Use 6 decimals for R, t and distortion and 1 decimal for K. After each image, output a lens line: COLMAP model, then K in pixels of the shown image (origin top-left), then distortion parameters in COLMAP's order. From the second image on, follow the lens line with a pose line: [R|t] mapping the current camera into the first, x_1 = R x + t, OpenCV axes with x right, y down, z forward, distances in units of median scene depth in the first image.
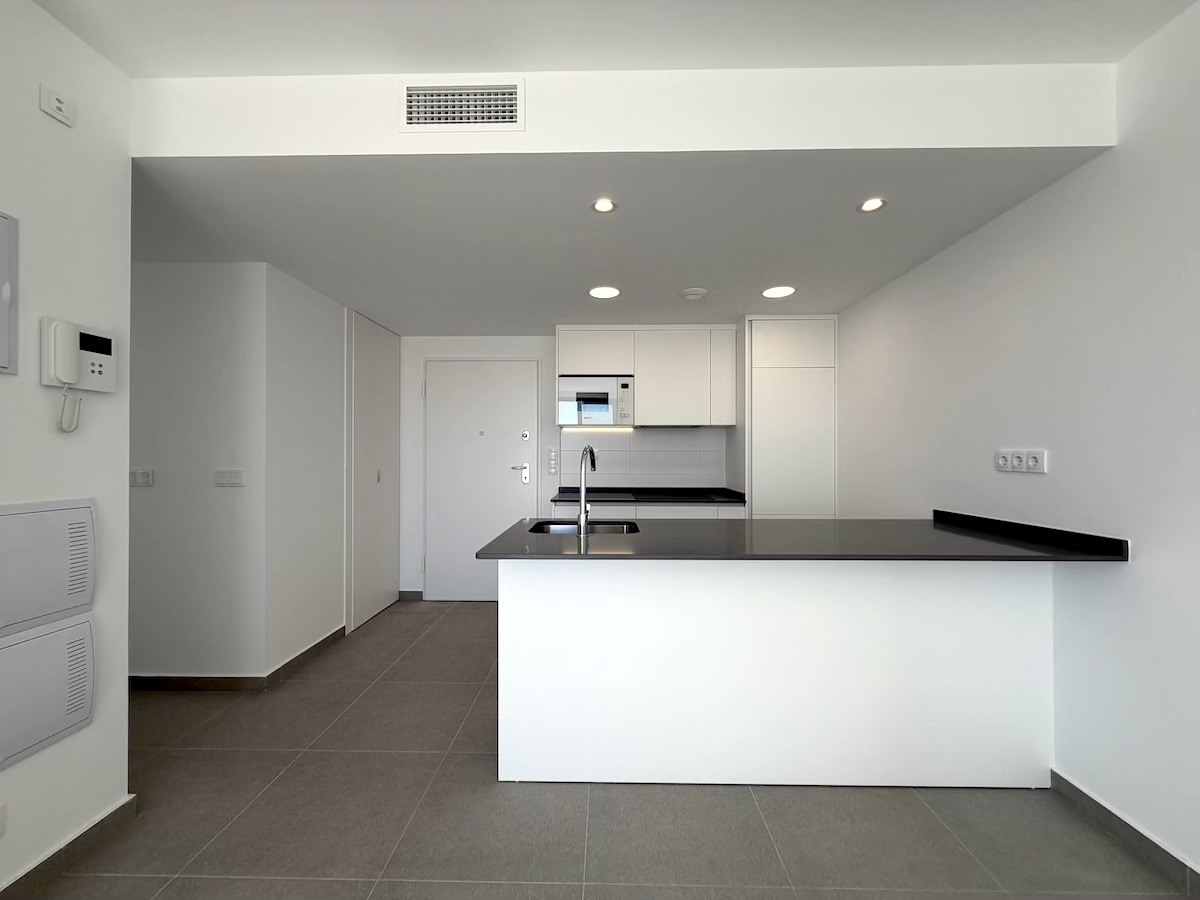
lens RADIAL K [[479.1, 0, 598.1], [0, 479.1, 452.4], [0, 0, 1]] dist [-0.000798, 0.000333]
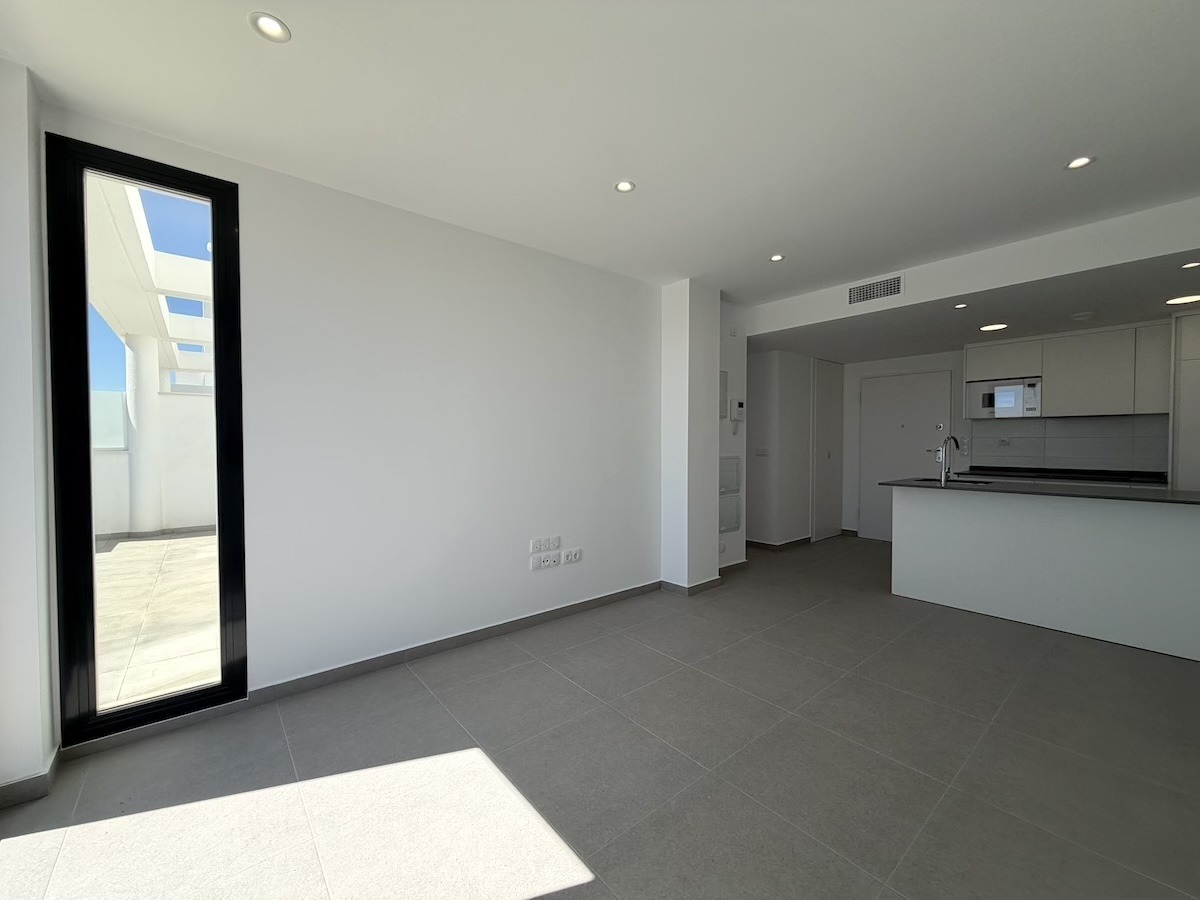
lens RADIAL K [[479.1, 0, 598.1], [0, 479.1, 452.4], [0, 0, 1]] dist [-0.000798, 0.000333]
pose [[0.653707, 0.013998, -0.756618, 0.490452], [0.005791, 0.999707, 0.023498, -0.000870], [0.756726, -0.019742, 0.653434, -1.243913]]
